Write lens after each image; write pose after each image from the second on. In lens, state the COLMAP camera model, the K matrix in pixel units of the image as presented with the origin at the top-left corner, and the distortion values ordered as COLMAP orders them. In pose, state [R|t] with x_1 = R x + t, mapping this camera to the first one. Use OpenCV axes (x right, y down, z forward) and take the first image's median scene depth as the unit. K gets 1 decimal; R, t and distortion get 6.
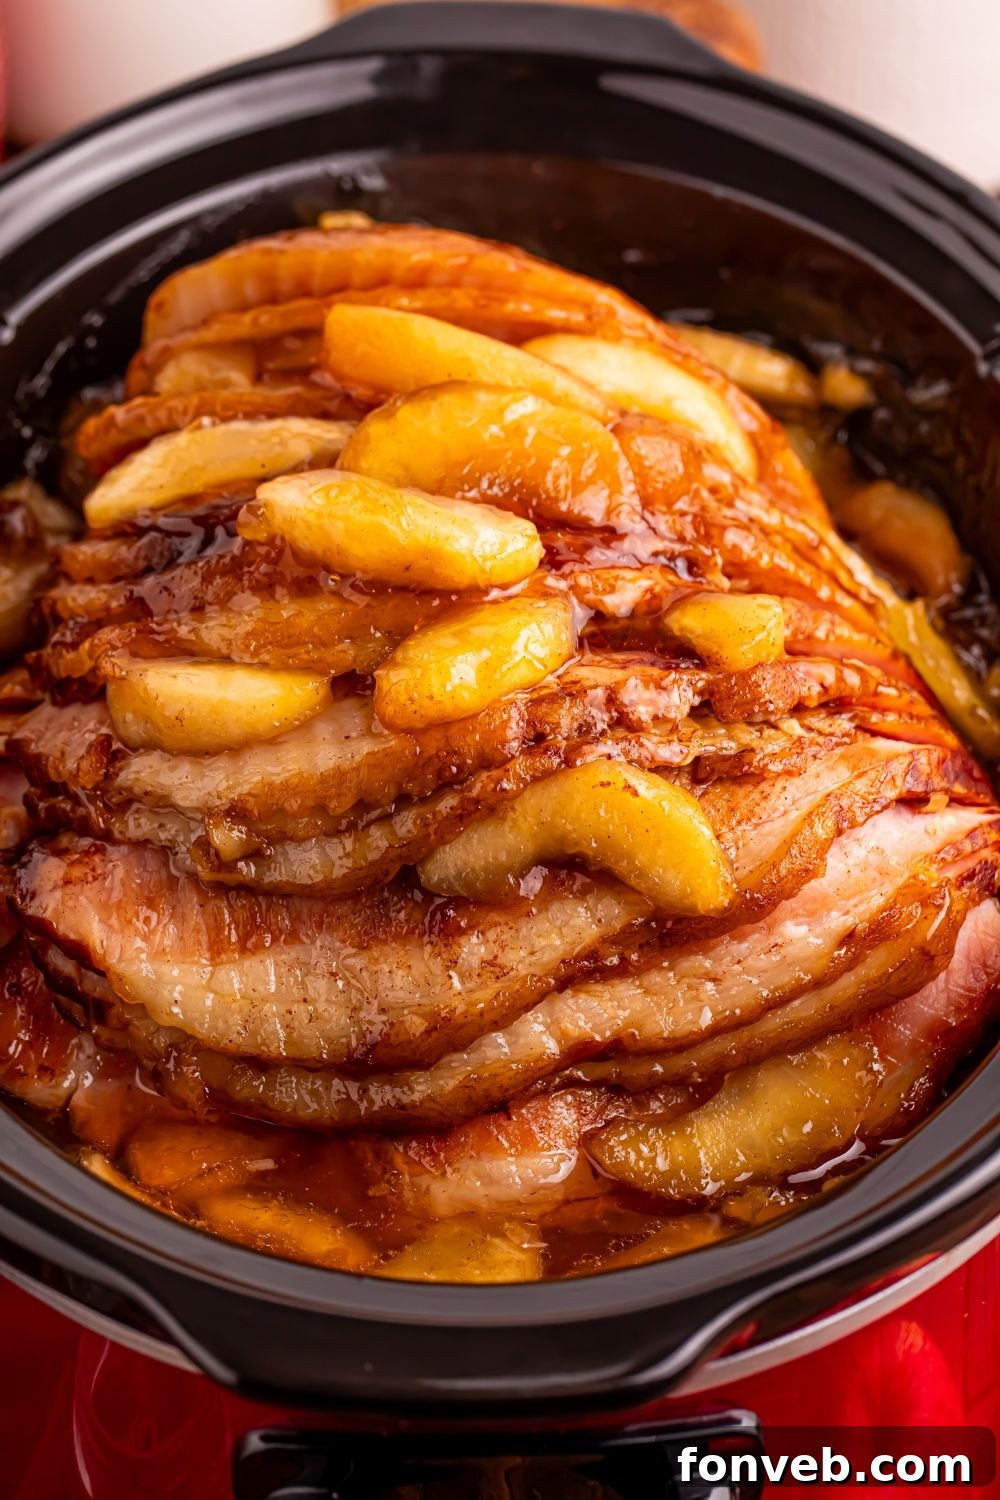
lens RADIAL K [[4749.6, 0, 494.5], [0, 4749.6, 753.0], [0, 0, 1]] dist [-0.014077, 0.000000]
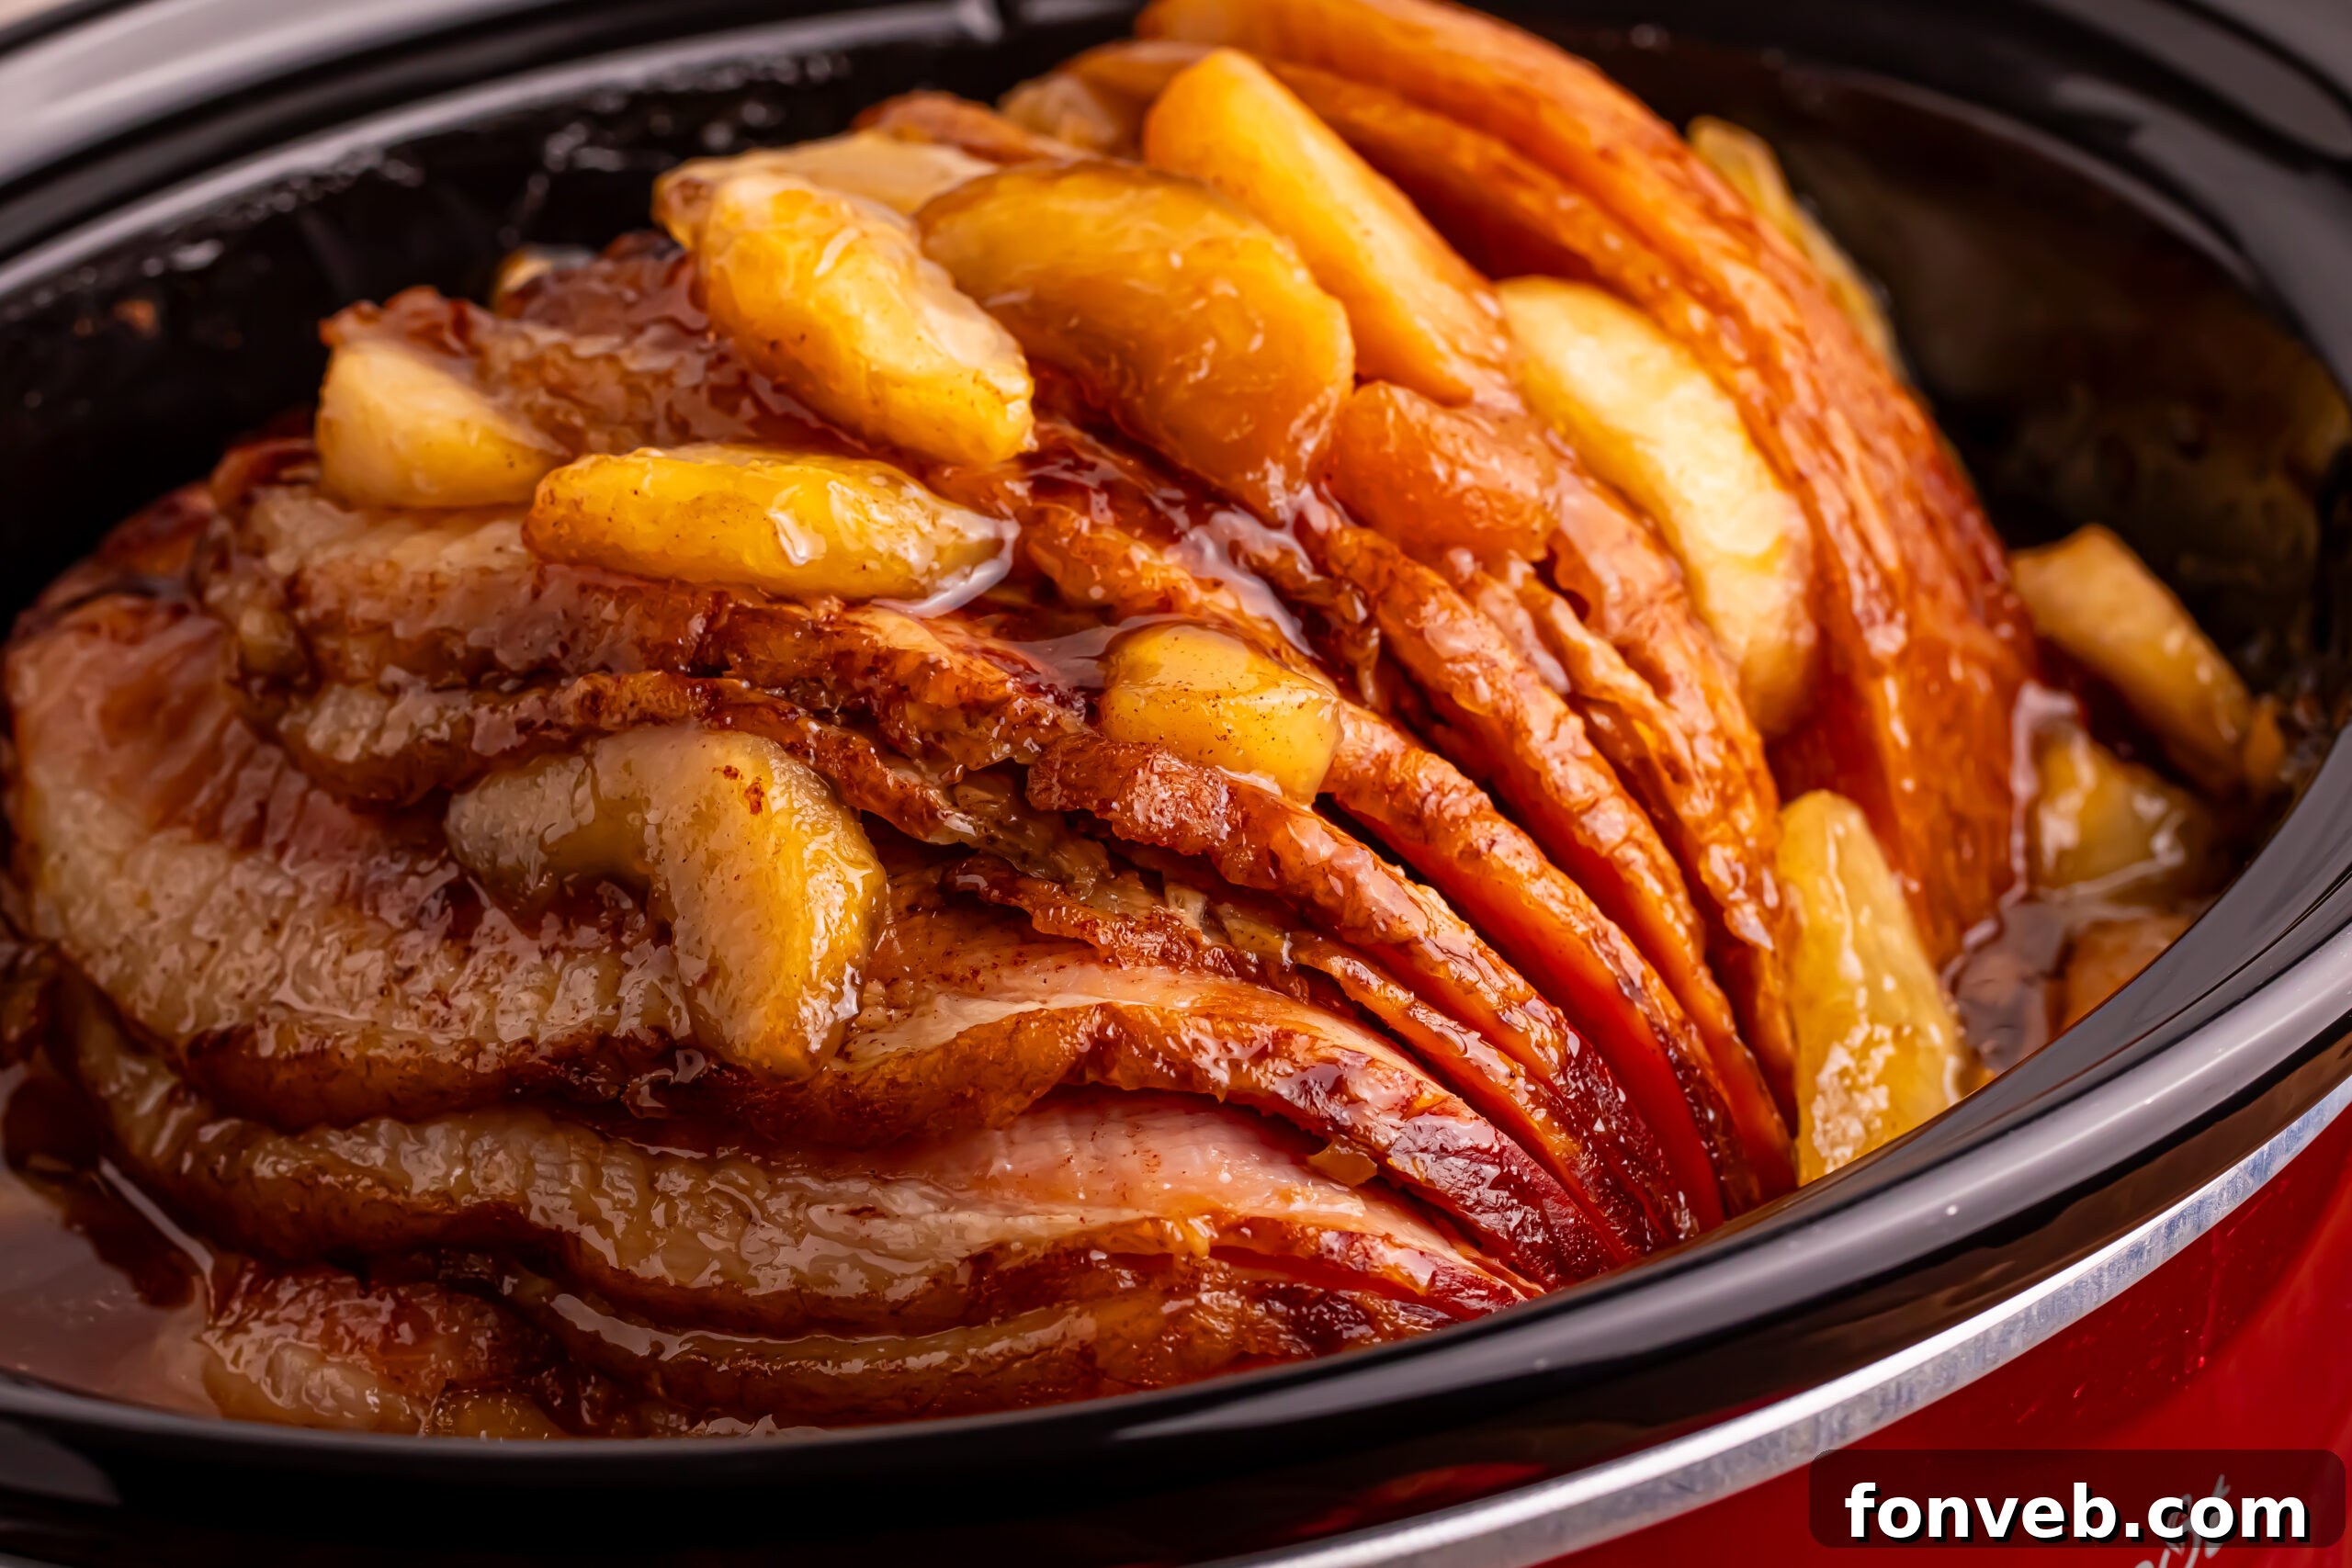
lens RADIAL K [[9145.5, 0, 1171.3], [0, 9145.5, 779.0], [0, 0, 1]] dist [-0.257314, 0.000000]
pose [[0.713798, 0.376271, -0.590689, 0.641428], [-0.490962, 0.870312, -0.038895, 0.022103], [0.499449, 0.317769, 0.805962, 0.206436]]
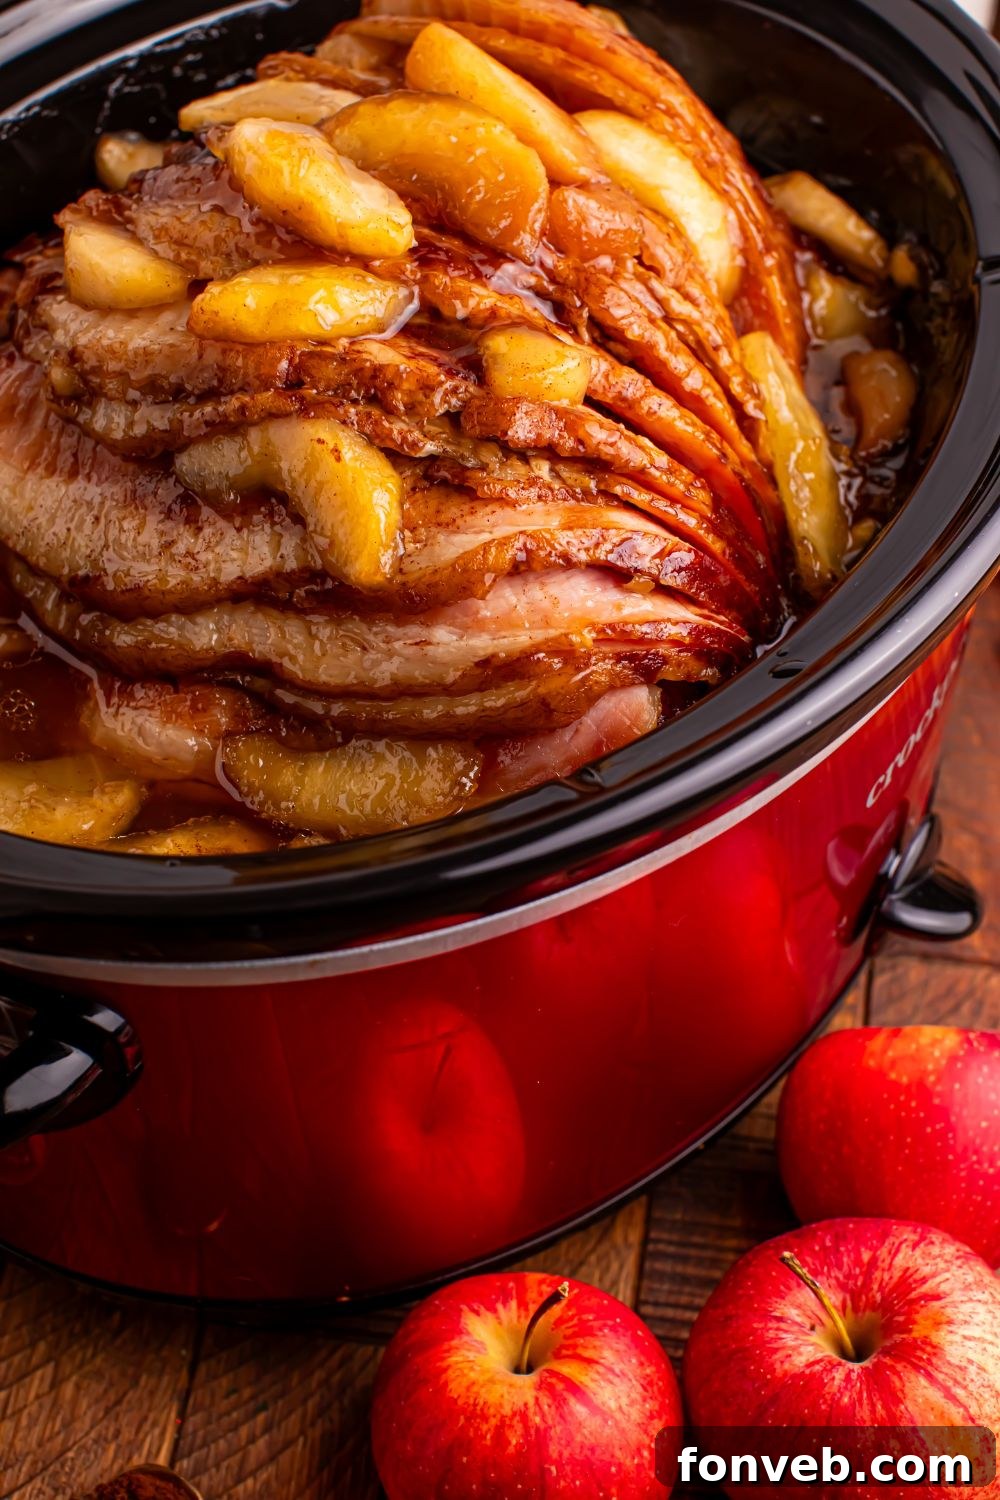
lens RADIAL K [[2243.1, 0, 496.5], [0, 2243.1, 747.1], [0, 0, 1]] dist [-0.196726, 0.000000]
pose [[0.849050, 0.404752, -0.339542, 0.255088], [-0.362919, 0.913893, 0.181904, -0.036477], [0.383931, -0.031219, 0.922834, 0.528677]]
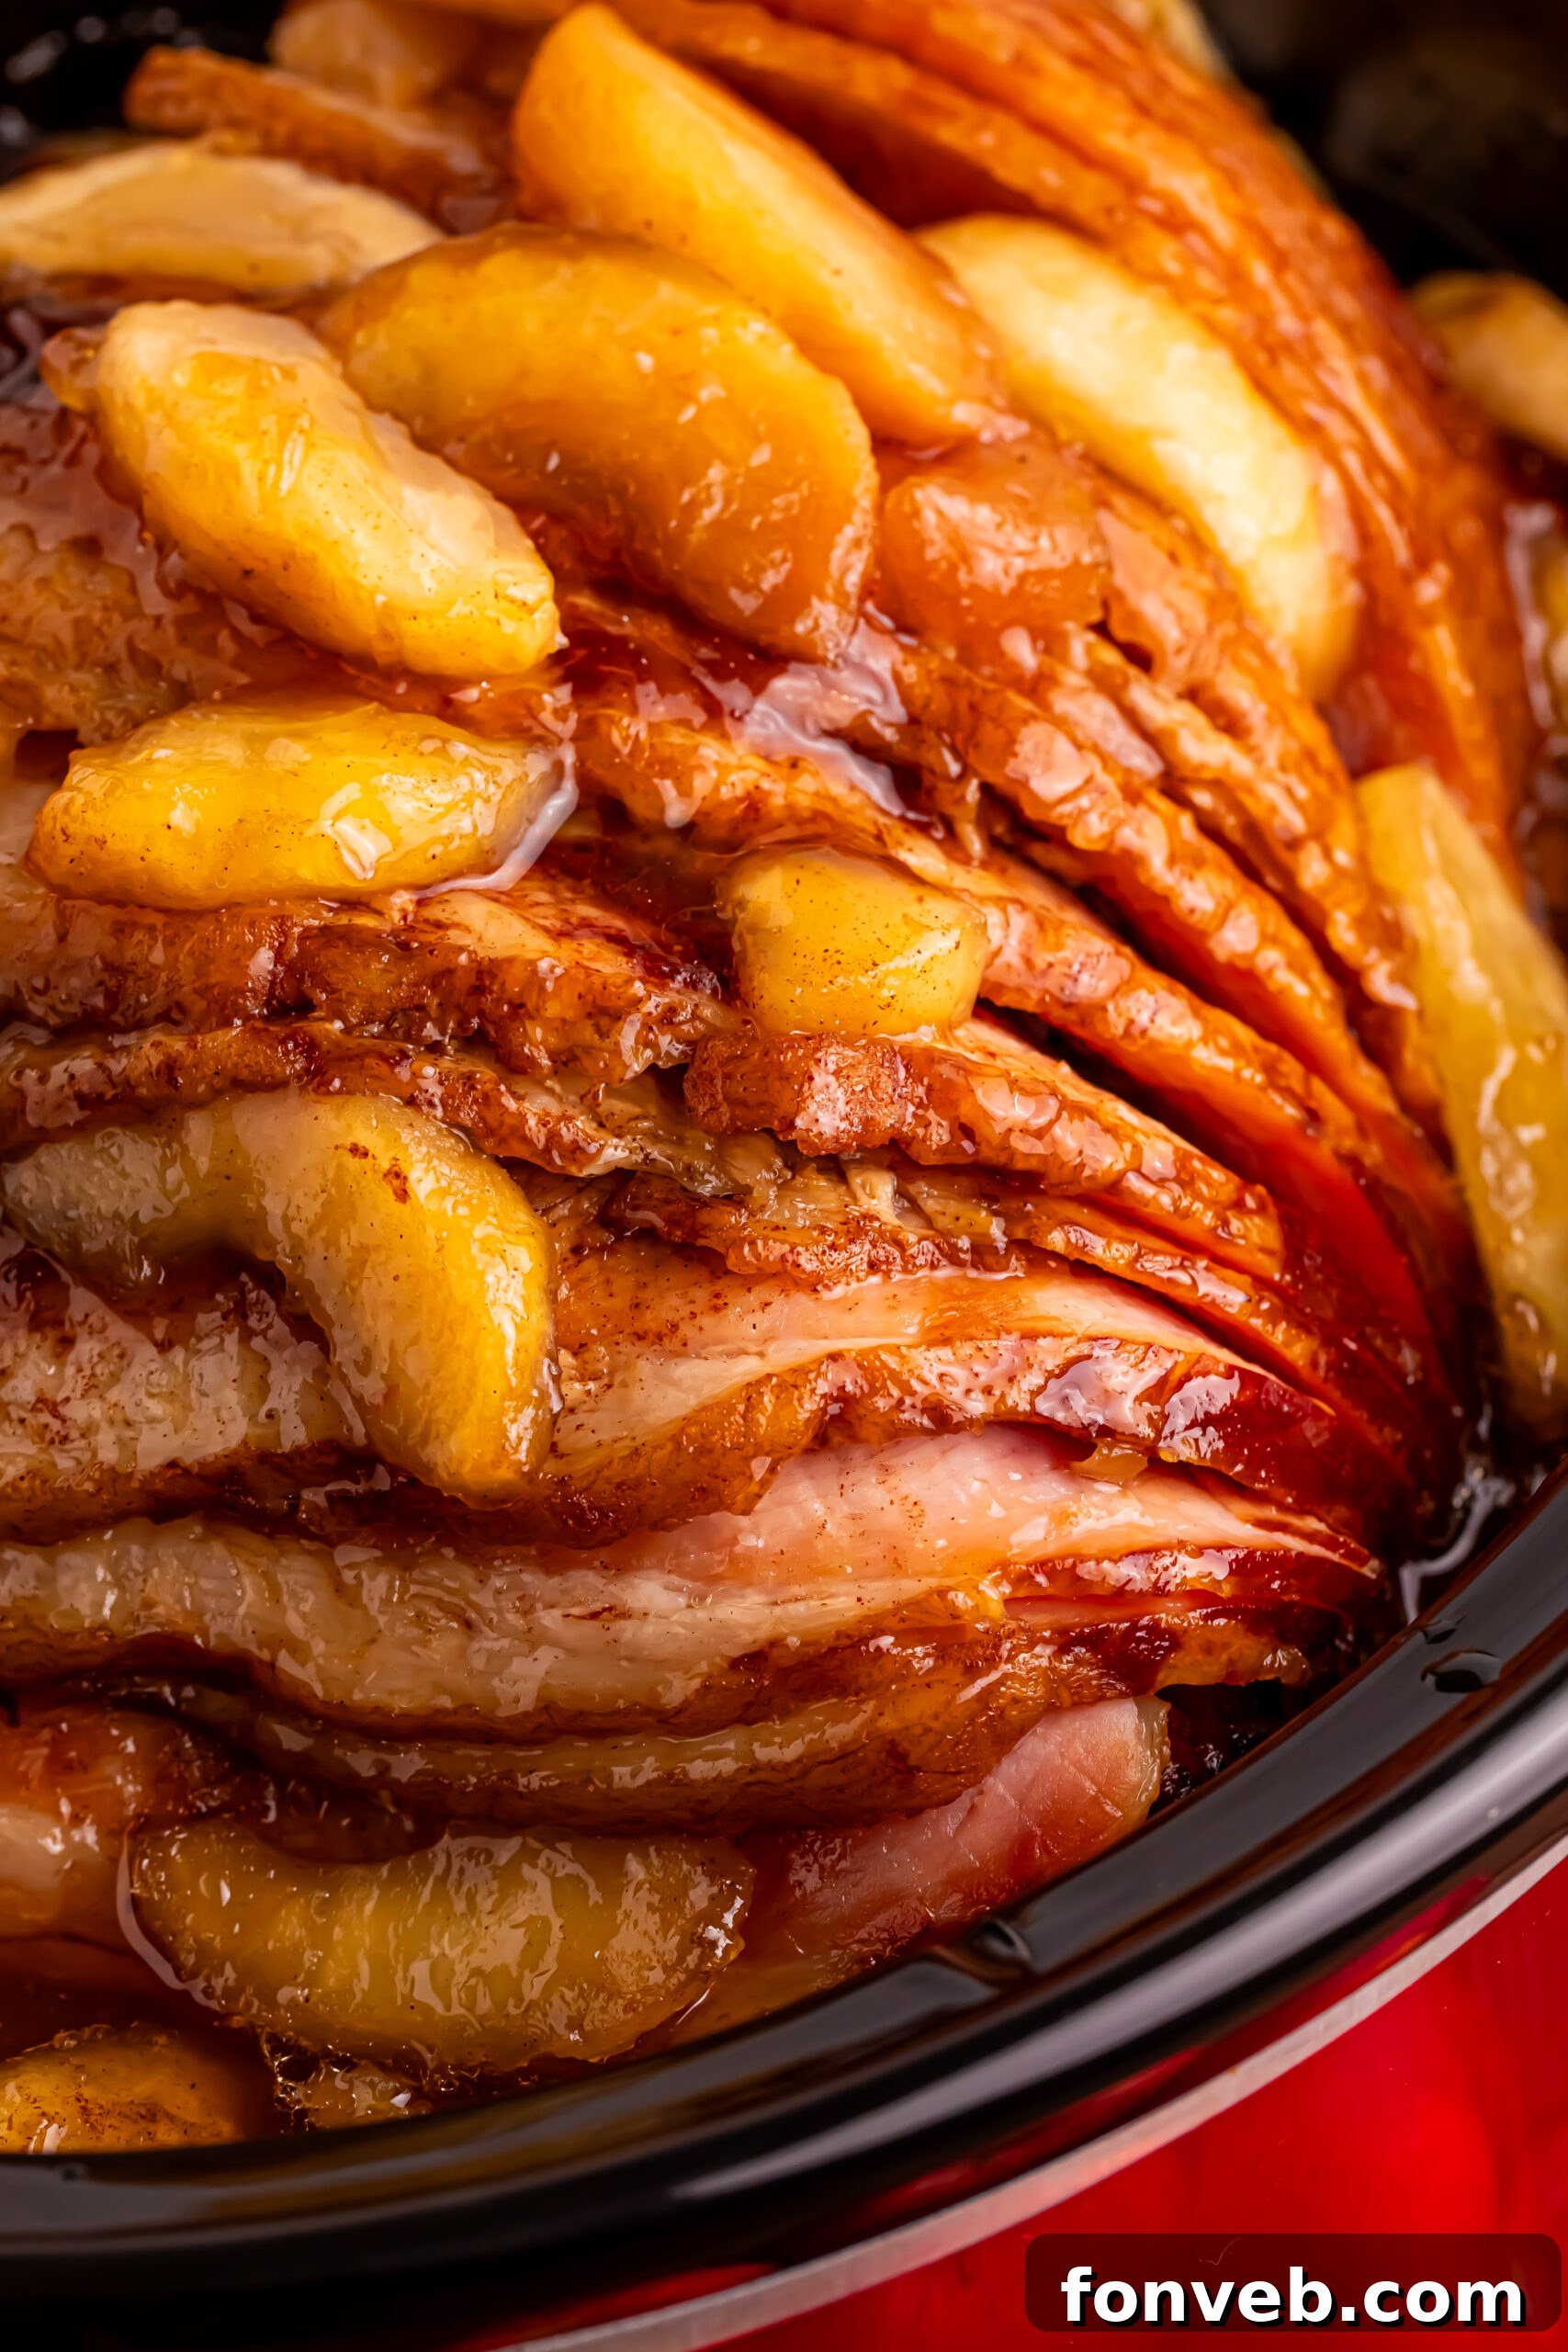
lens RADIAL K [[8312.1, 0, 858.8], [0, 8312.1, 1083.9], [0, 0, 1]] dist [0.006486, 0.000000]
pose [[0.863710, 0.373015, -0.338917, 0.333840], [-0.344019, 0.927790, 0.144421, -0.132017], [0.368315, -0.008144, 0.929665, 0.252005]]
